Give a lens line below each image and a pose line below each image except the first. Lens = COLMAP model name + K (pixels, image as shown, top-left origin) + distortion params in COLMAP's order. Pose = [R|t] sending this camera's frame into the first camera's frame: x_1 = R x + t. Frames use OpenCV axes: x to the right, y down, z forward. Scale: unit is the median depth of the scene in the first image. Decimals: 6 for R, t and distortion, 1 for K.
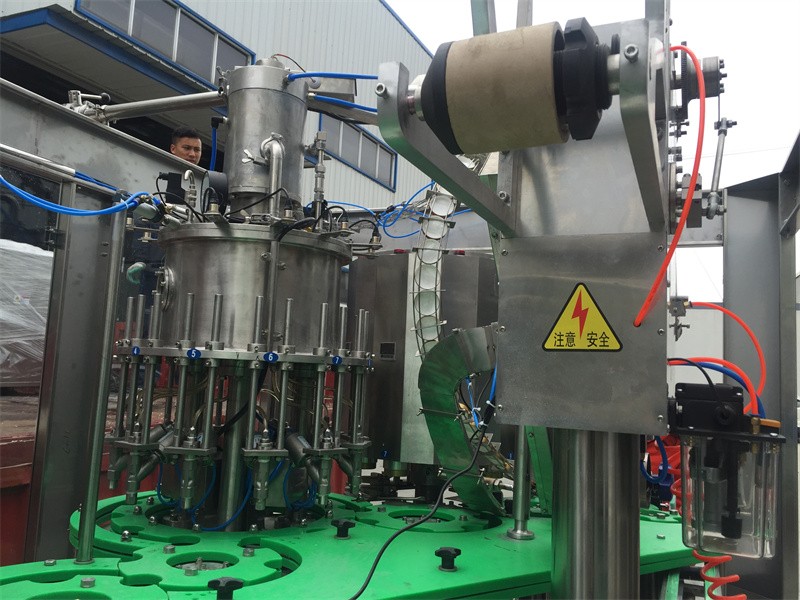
lens RADIAL K [[669.2, 0, 400.0], [0, 669.2, 300.0], [0, 0, 1]] dist [0.011914, 0.000793]
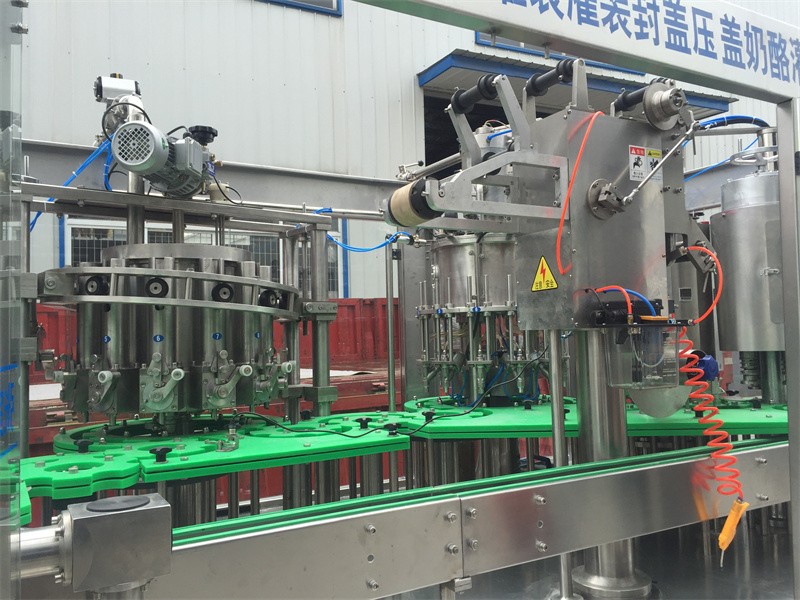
lens RADIAL K [[669.2, 0, 400.0], [0, 669.2, 300.0], [0, 0, 1]] dist [0.011914, 0.000793]
pose [[0.789043, -0.092150, -0.607388, 0.719053], [0.119319, 0.992846, 0.004376, 0.028500], [0.602639, -0.075926, 0.794393, -0.526305]]
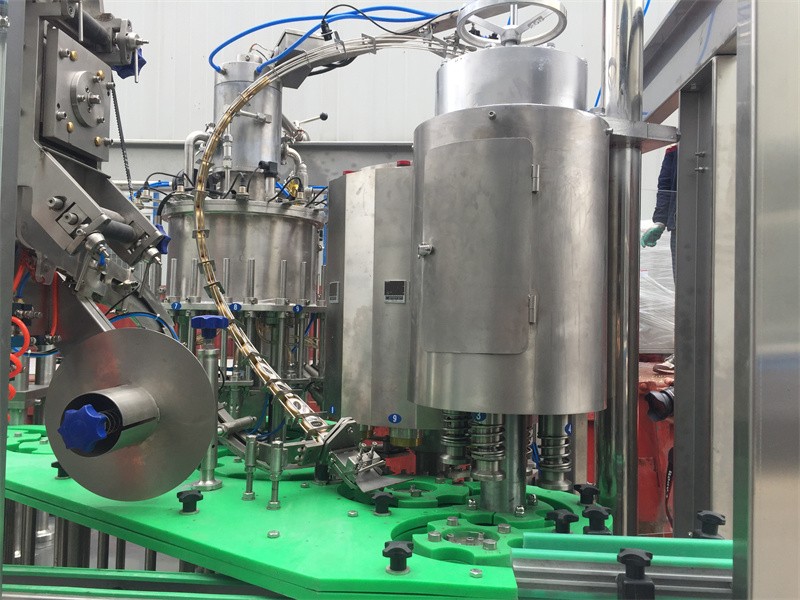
lens RADIAL K [[669.2, 0, 400.0], [0, 669.2, 300.0], [0, 0, 1]] dist [0.011914, 0.000793]
pose [[0.329913, -0.056824, -0.942300, 0.987306], [0.085465, 0.995885, -0.030133, 0.129659], [0.940135, -0.070592, 0.333412, 0.860918]]
